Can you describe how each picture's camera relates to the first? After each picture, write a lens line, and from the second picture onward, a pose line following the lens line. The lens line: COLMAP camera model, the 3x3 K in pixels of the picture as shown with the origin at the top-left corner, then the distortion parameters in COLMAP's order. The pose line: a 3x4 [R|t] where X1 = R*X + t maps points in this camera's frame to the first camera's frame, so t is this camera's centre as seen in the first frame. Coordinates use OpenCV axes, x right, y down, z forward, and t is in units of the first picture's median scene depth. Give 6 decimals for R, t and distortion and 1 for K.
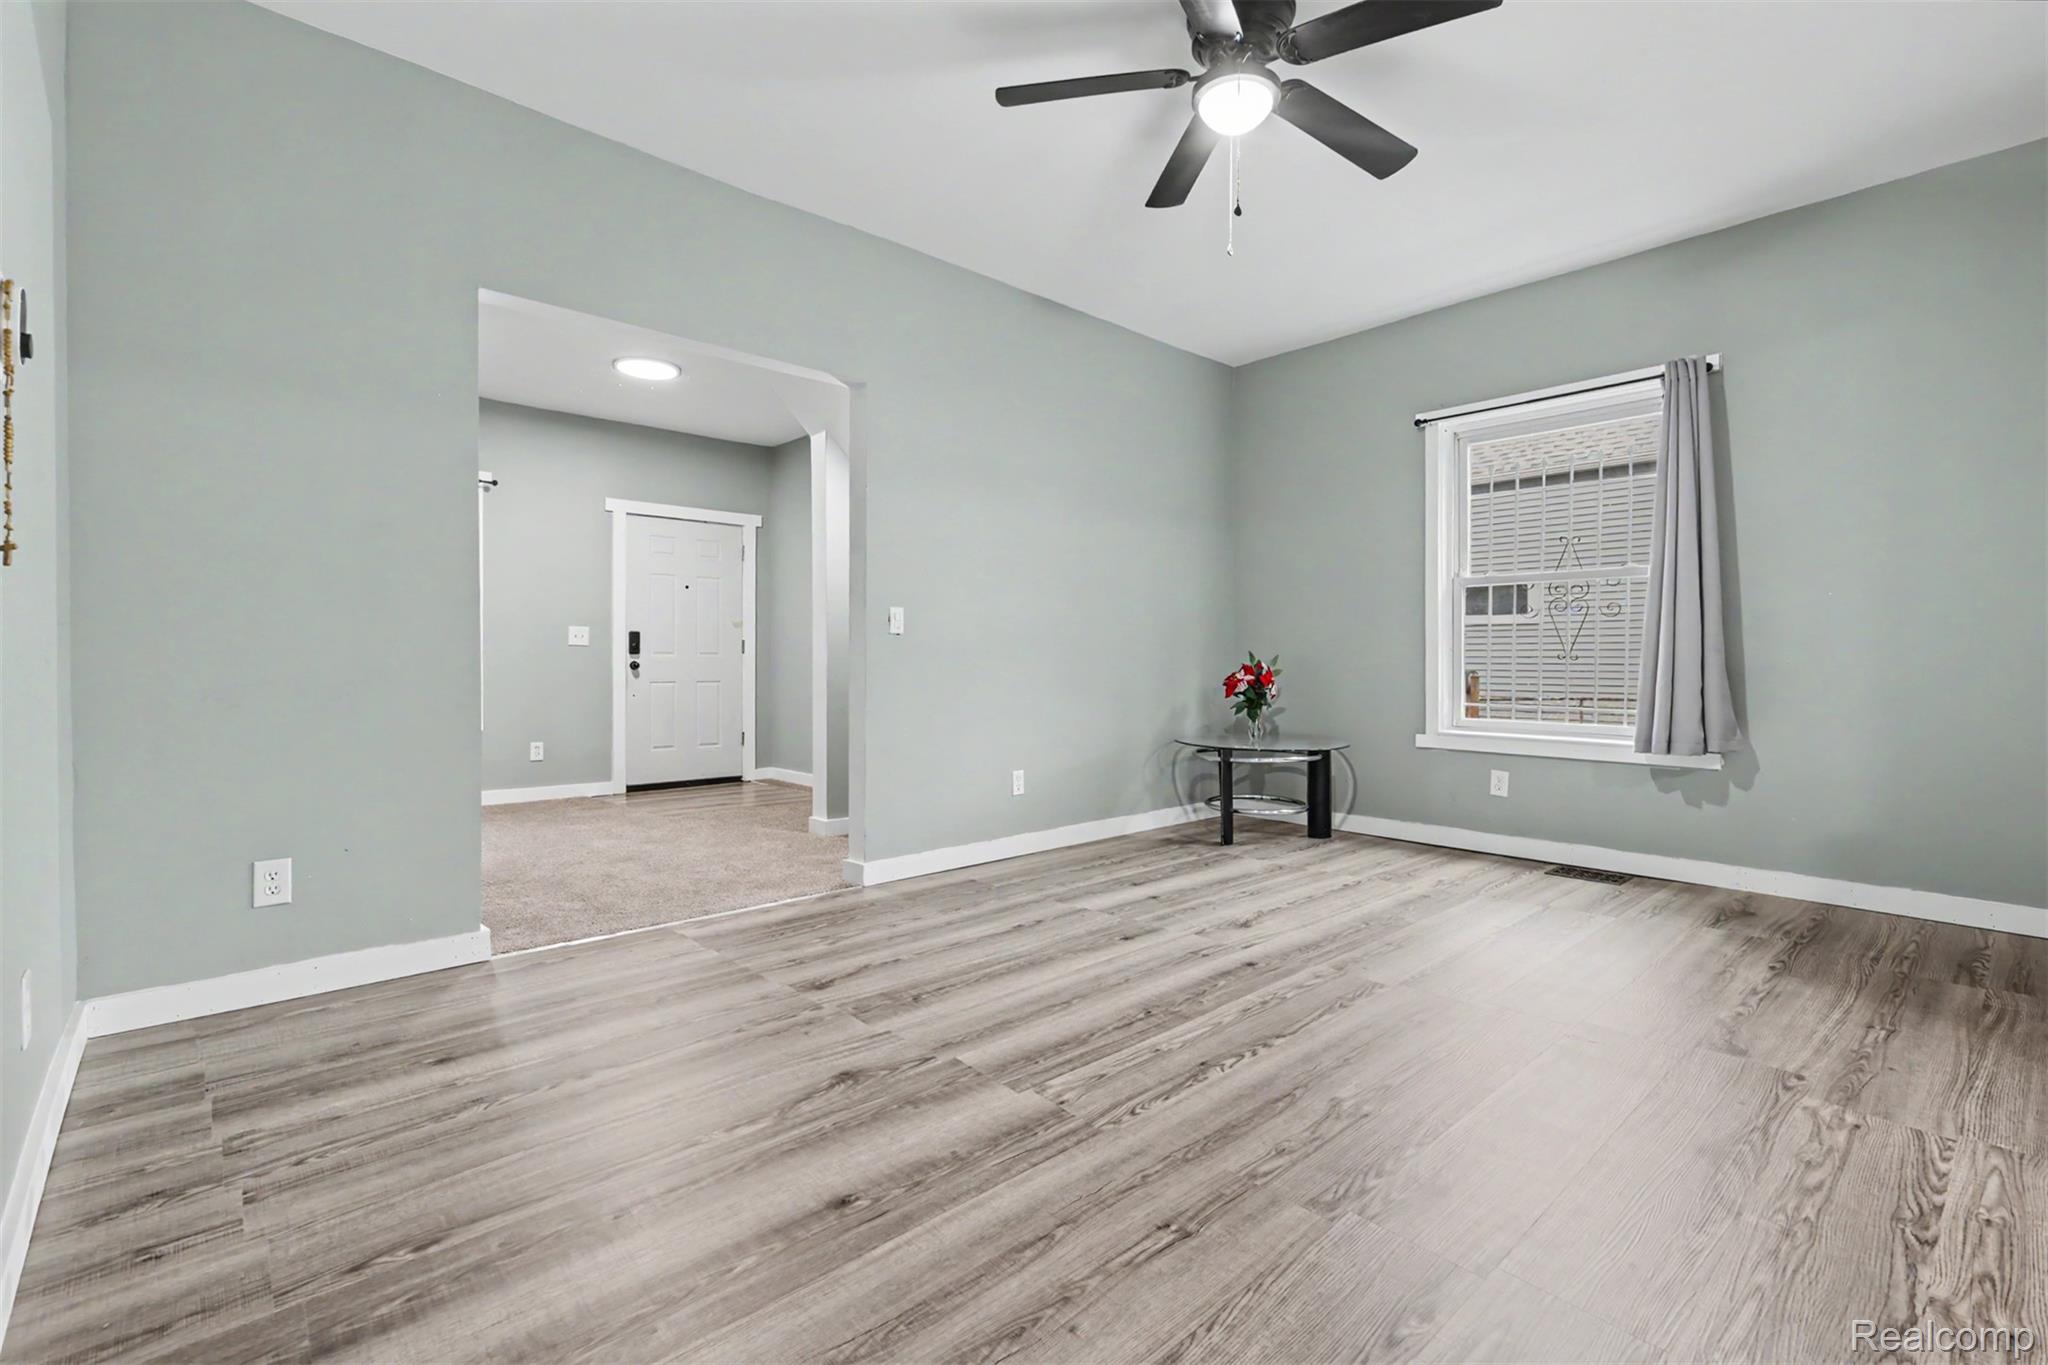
lens RADIAL K [[903.4, 0, 1019.0], [0, 903.4, 669.4], [0, 0, 1]] dist [0.003286, -0.000016]
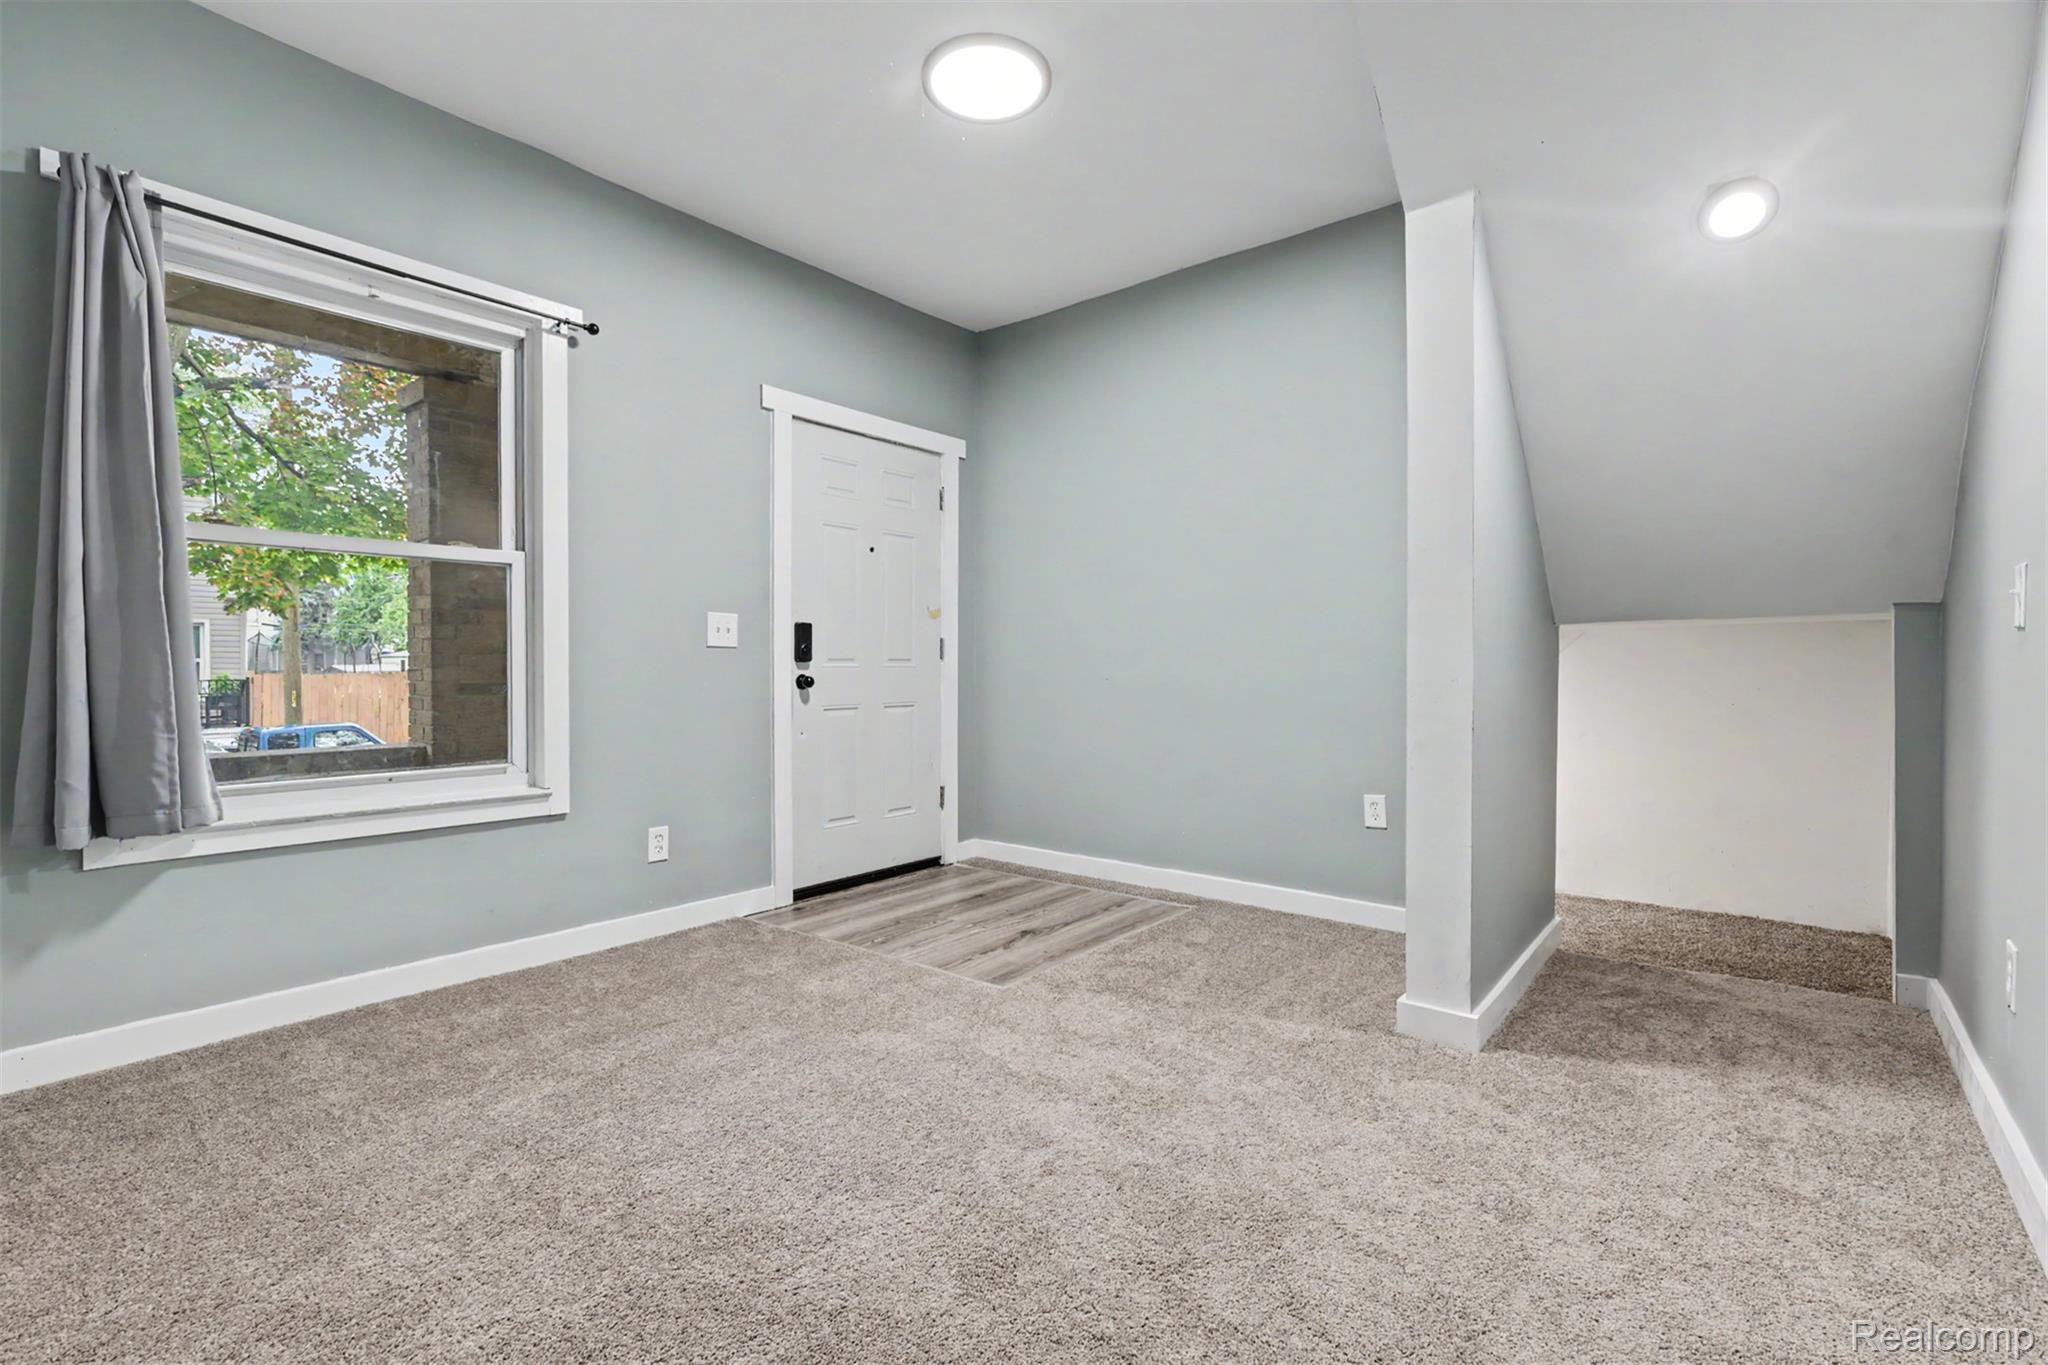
lens RADIAL K [[903.4, 0, 1027.4], [0, 903.4, 678.2], [0, 0, 1]] dist [0.003286, -0.000016]
pose [[0.988034, -0.008141, 0.154022, -0.374417], [0.007422, 0.999959, 0.005246, -0.008559], [-0.154059, -0.004040, 0.988053, 0.409252]]
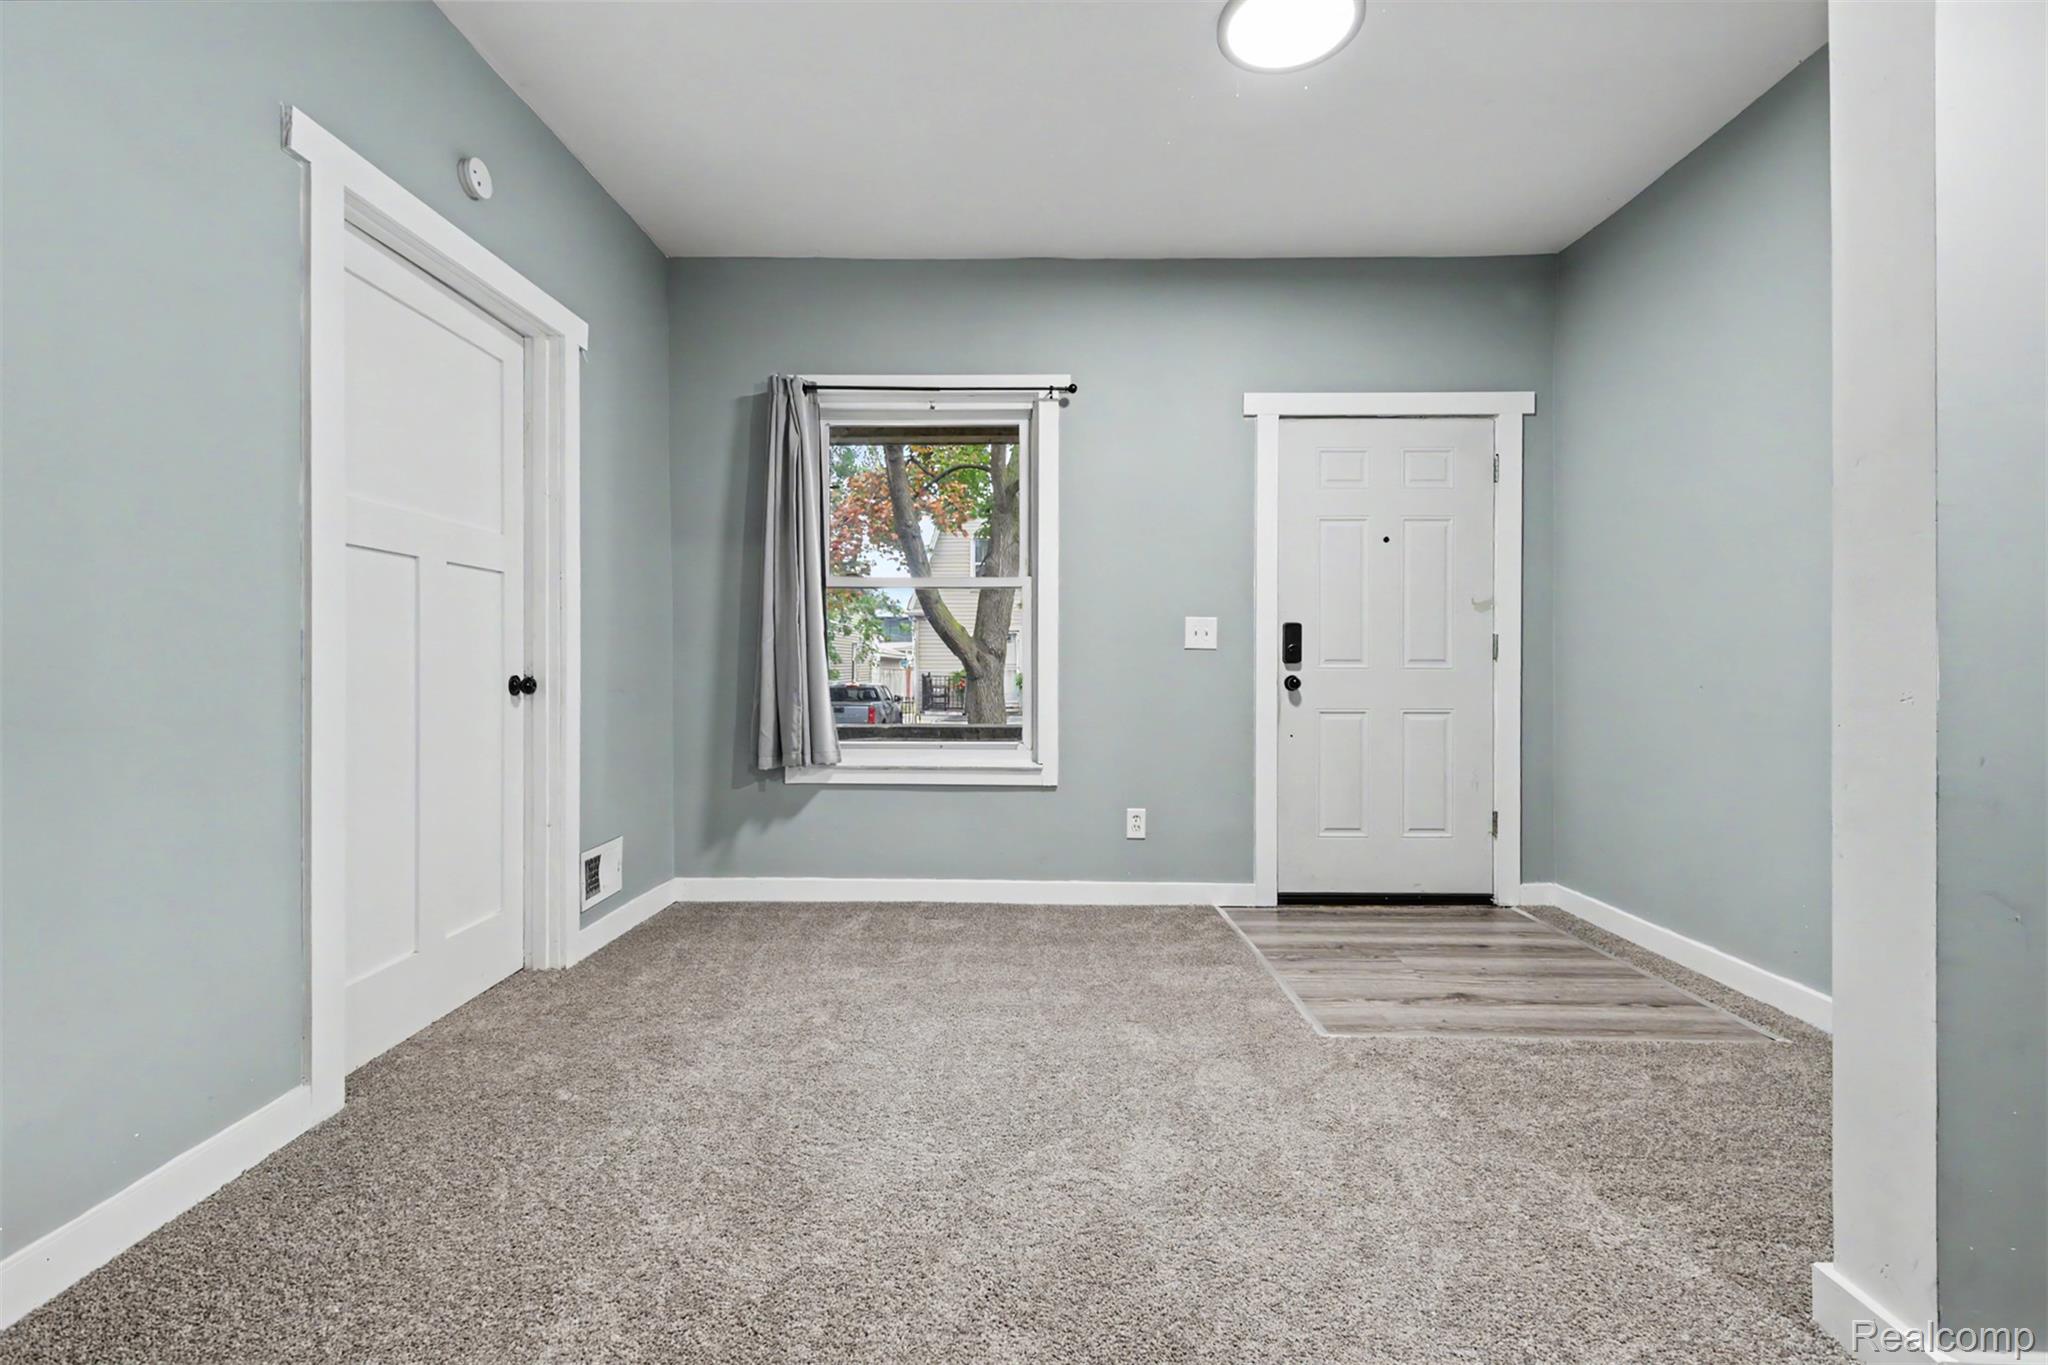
lens RADIAL K [[903.4, 0, 1025.2], [0, 903.4, 669.1], [0, 0, 1]] dist [0.003286, -0.000016]
pose [[0.734995, -0.000819, -0.678072, -0.164308], [-0.004327, 0.999973, -0.005897, -0.009013], [0.678059, 0.007269, 0.734972, 0.470653]]
